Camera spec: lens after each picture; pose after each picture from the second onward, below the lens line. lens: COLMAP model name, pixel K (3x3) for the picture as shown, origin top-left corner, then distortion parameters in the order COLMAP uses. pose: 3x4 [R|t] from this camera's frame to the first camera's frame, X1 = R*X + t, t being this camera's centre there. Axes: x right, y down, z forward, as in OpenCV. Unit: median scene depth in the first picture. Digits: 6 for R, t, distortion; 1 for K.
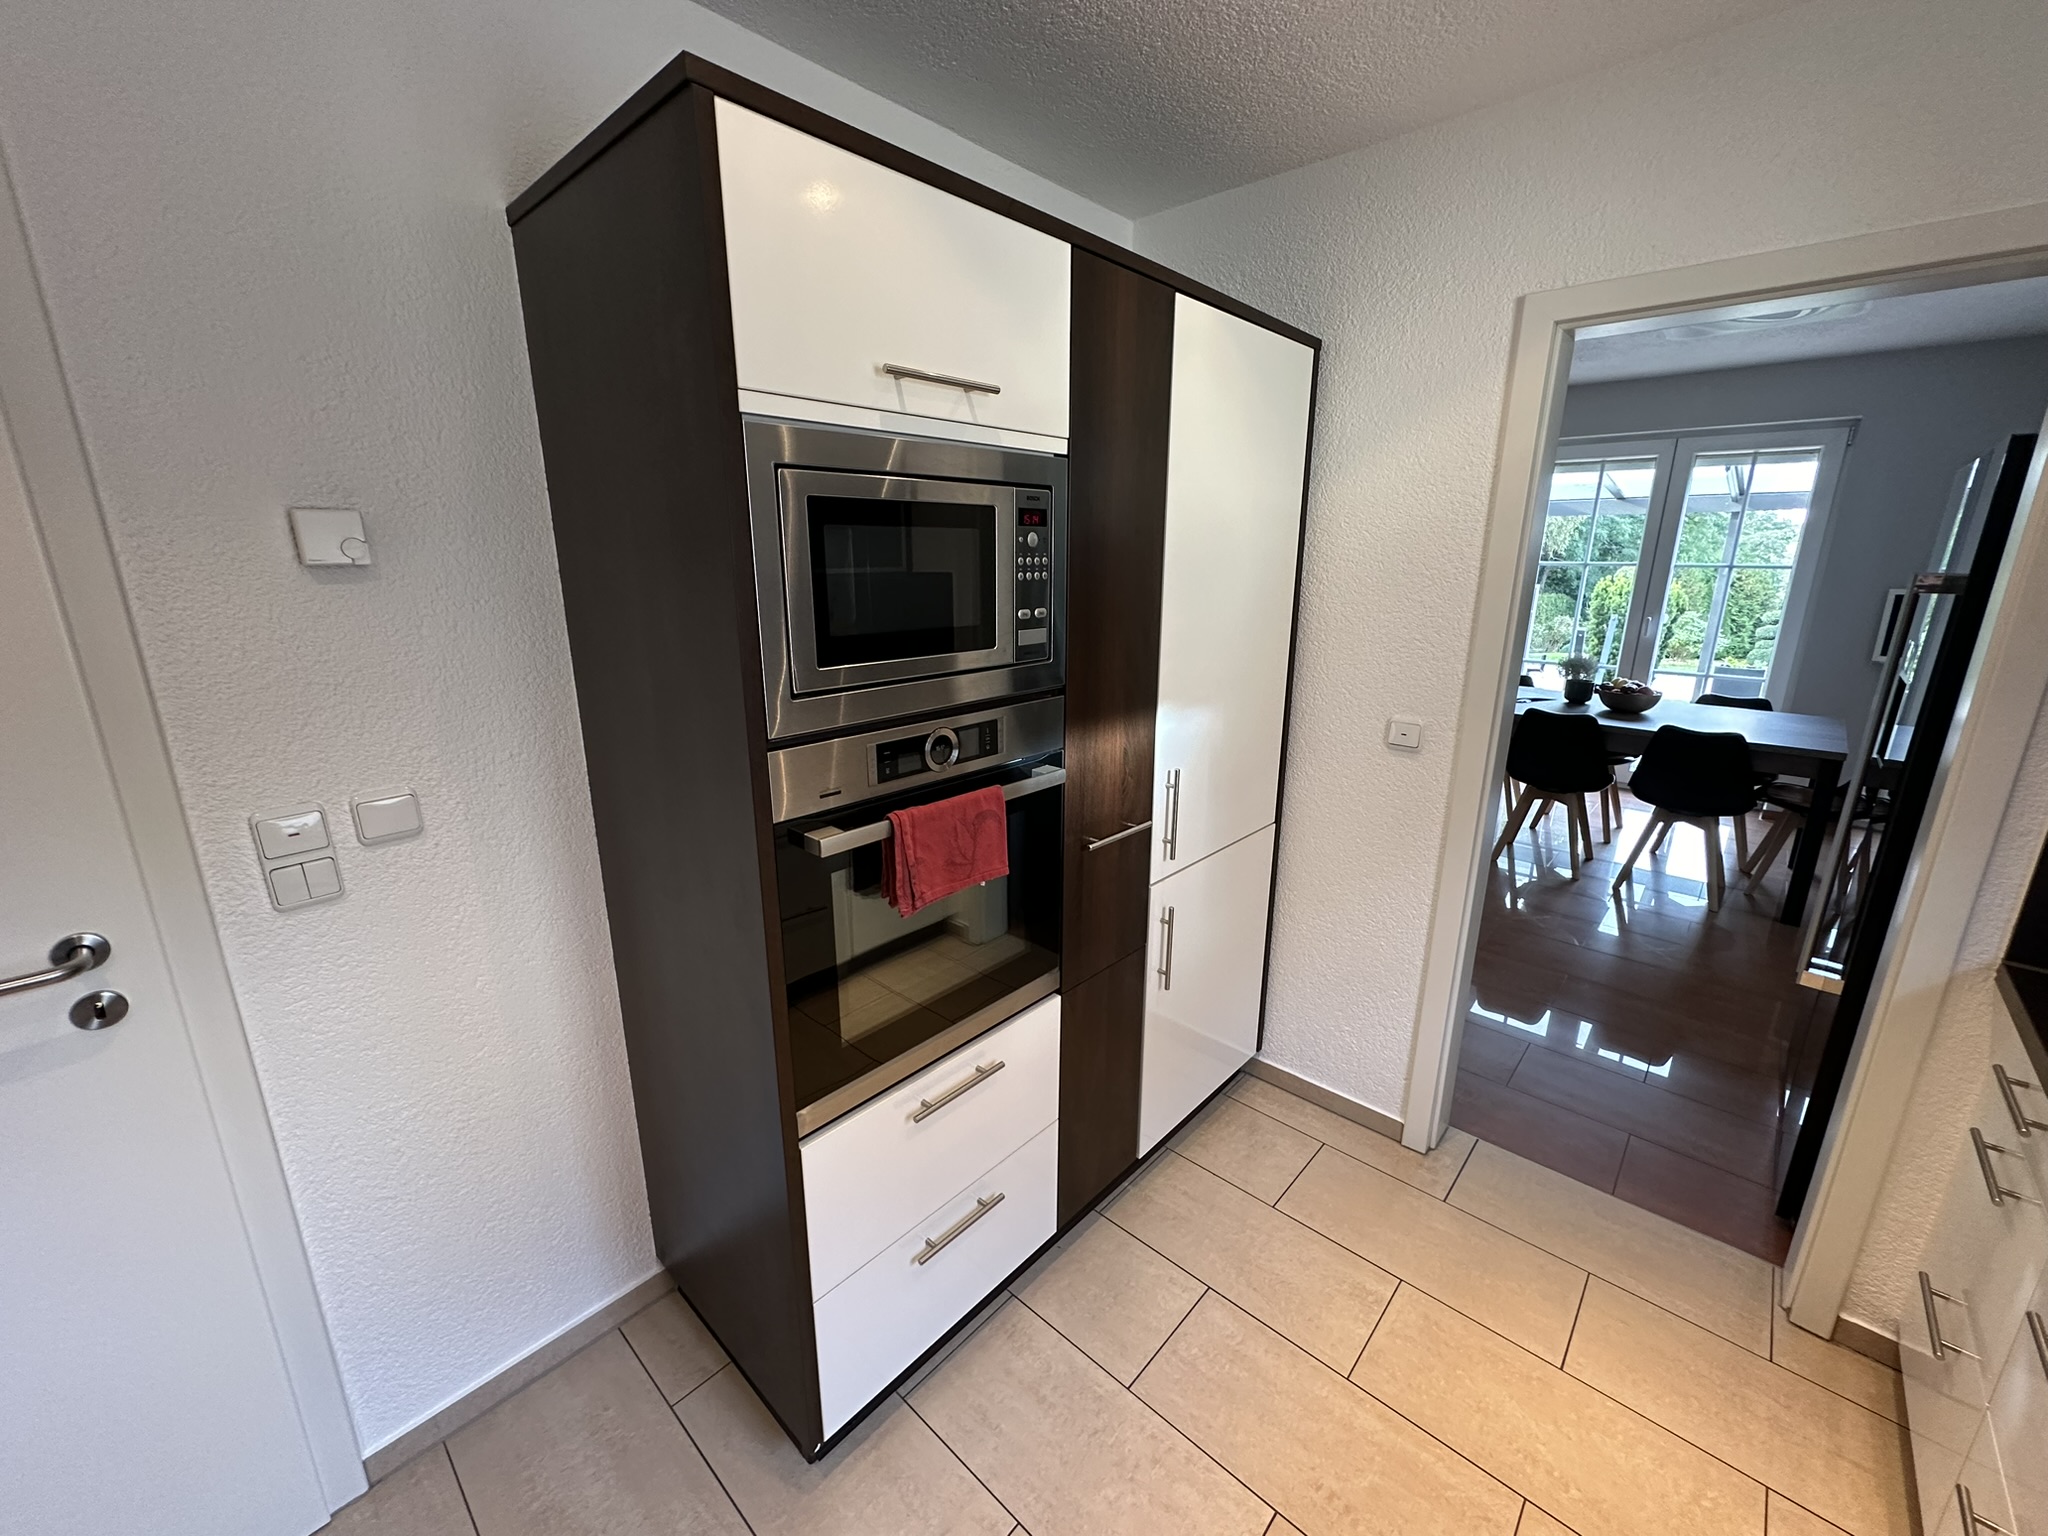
lens RADIAL K [[815.2, 0, 1027.6], [0, 815.2, 764.7], [0, 0, 1]] dist [-0.001907, -0.000170]
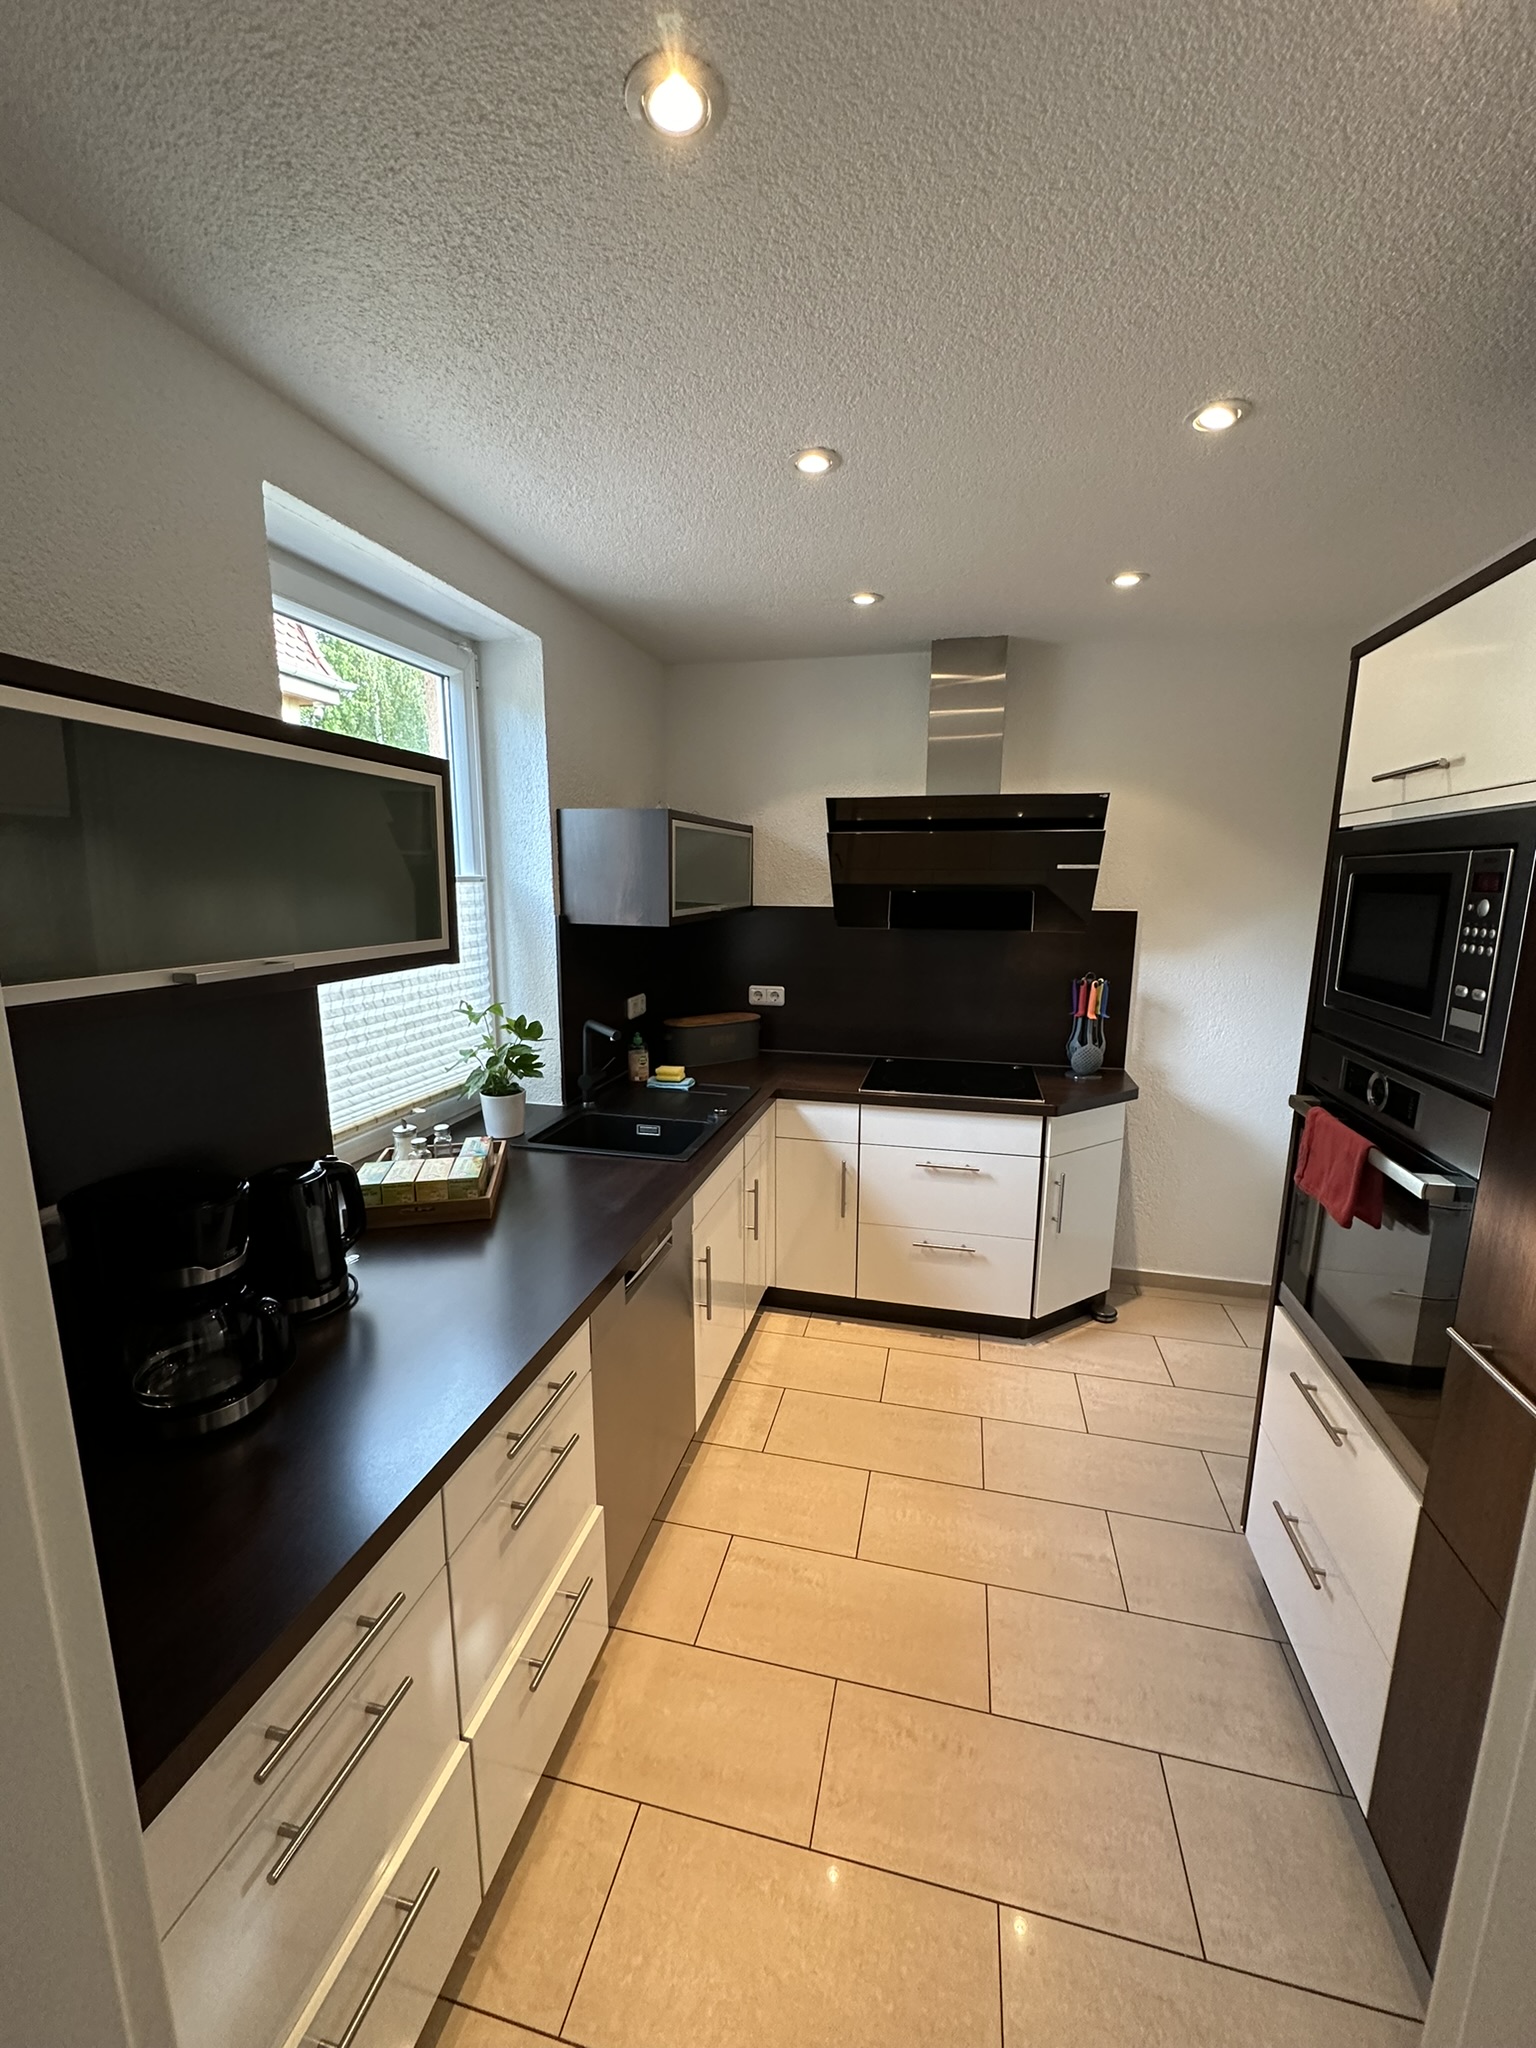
lens RADIAL K [[815.2, 0, 772.6], [0, 815.2, 1028.6], [0, 0, 1]] dist [-0.001907, -0.000170]
pose [[-0.870062, 0.077041, -0.486886, 1.004590], [-0.137392, 0.910671, 0.389617, -0.366854], [0.473409, 0.405885, -0.781755, 1.281589]]
